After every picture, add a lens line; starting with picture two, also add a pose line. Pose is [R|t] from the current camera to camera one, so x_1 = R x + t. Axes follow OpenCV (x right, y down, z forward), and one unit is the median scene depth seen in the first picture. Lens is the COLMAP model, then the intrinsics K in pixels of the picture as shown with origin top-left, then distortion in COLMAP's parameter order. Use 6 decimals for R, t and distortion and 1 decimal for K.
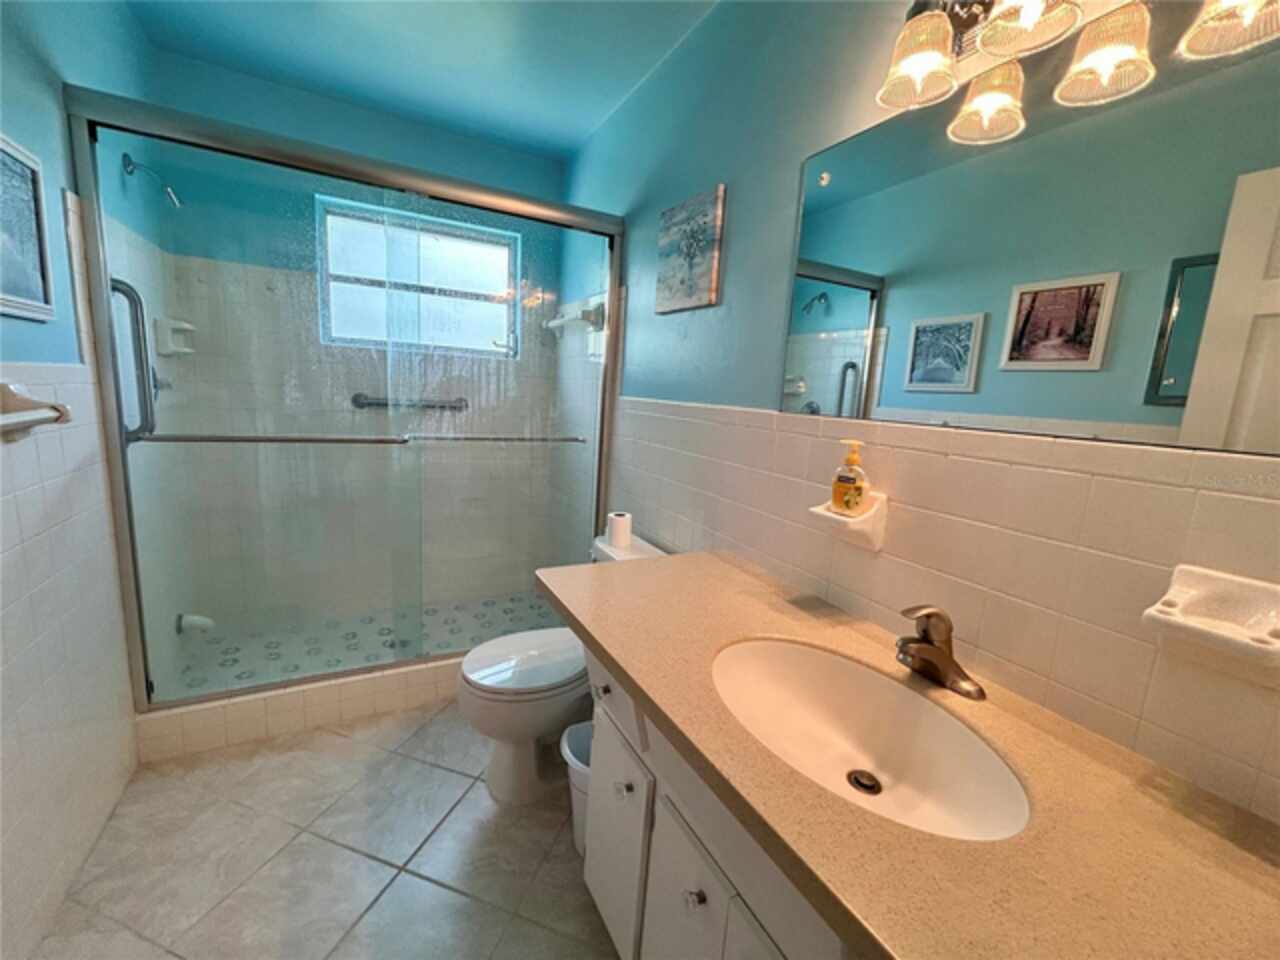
lens RADIAL K [[516.9, 0, 637.6], [0, 516.9, 478.2], [0, 0, 1]] dist [0.002243, 0.000545]
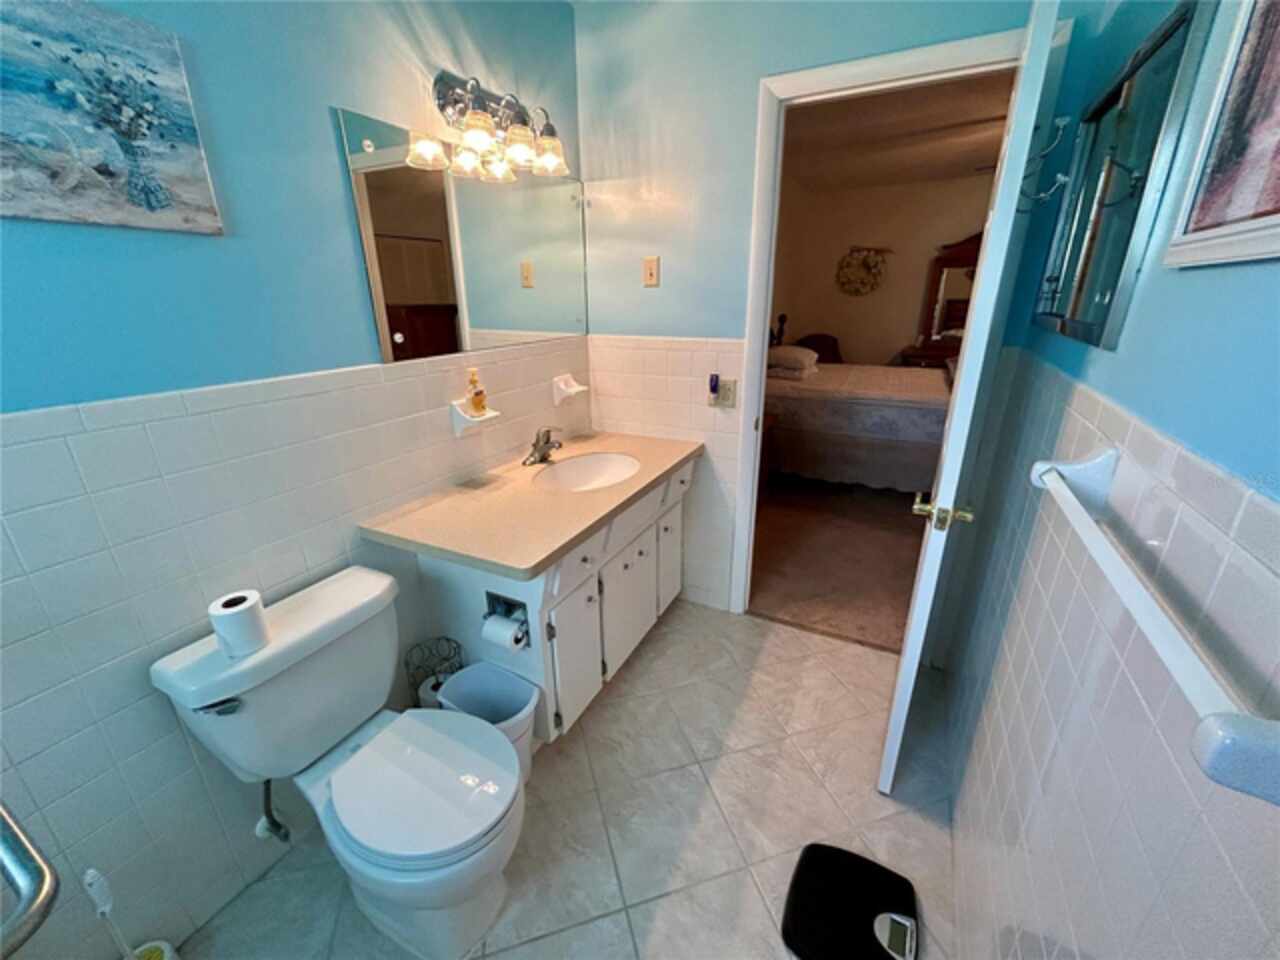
lens RADIAL K [[516.9, 0, 637.6], [0, 516.9, 478.2], [0, 0, 1]] dist [0.002243, 0.000545]
pose [[-0.562424, -0.338440, 0.754412, -0.783992], [0.108814, 0.874163, 0.473284, -0.318359], [-0.819658, 0.348277, -0.454824, 0.968484]]
